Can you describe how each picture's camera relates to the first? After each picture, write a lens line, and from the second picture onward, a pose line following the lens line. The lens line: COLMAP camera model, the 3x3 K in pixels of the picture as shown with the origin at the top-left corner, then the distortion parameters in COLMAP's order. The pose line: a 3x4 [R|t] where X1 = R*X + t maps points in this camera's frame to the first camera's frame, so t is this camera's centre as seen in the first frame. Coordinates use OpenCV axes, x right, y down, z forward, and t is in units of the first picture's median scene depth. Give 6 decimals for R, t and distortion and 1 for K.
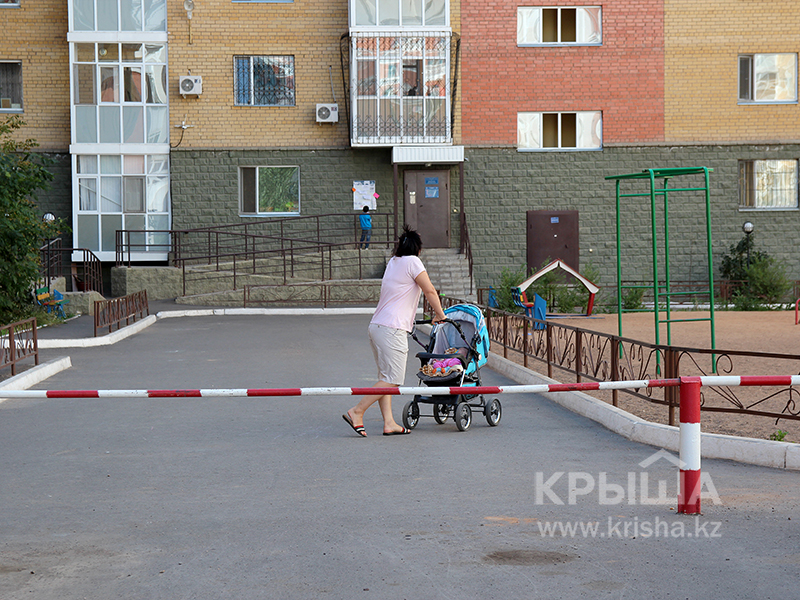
lens RADIAL K [[1800.8, 0, 399.2], [0, 1800.8, 301.5], [0, 0, 1]] dist [-0.021675, 0.000000]
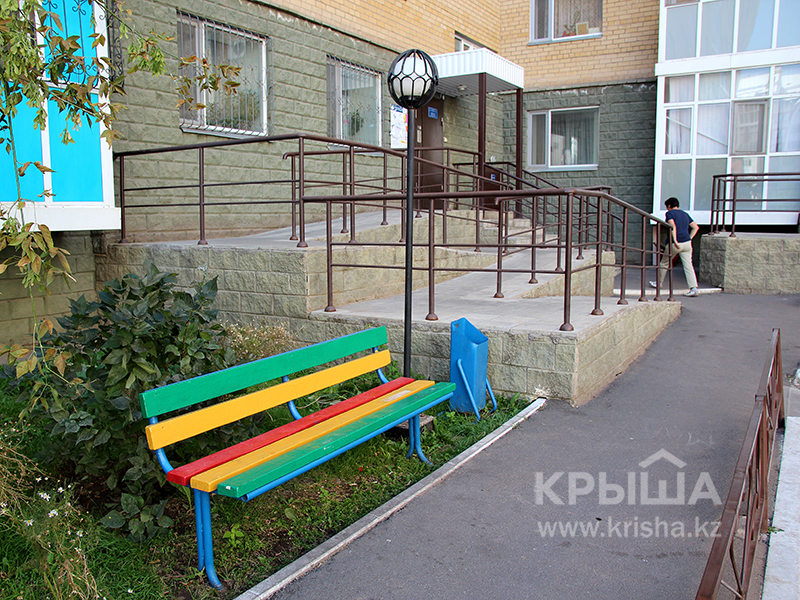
lens RADIAL K [[692.9, 0, 393.2], [0, 692.9, 307.7], [0, 0, 1]] dist [-0.051379, 0.033549]
pose [[0.818917, 0.078738, -0.568485, -0.104408], [-0.019293, 0.993761, 0.109848, -0.016943], [0.573587, -0.078988, 0.815327, 0.703467]]
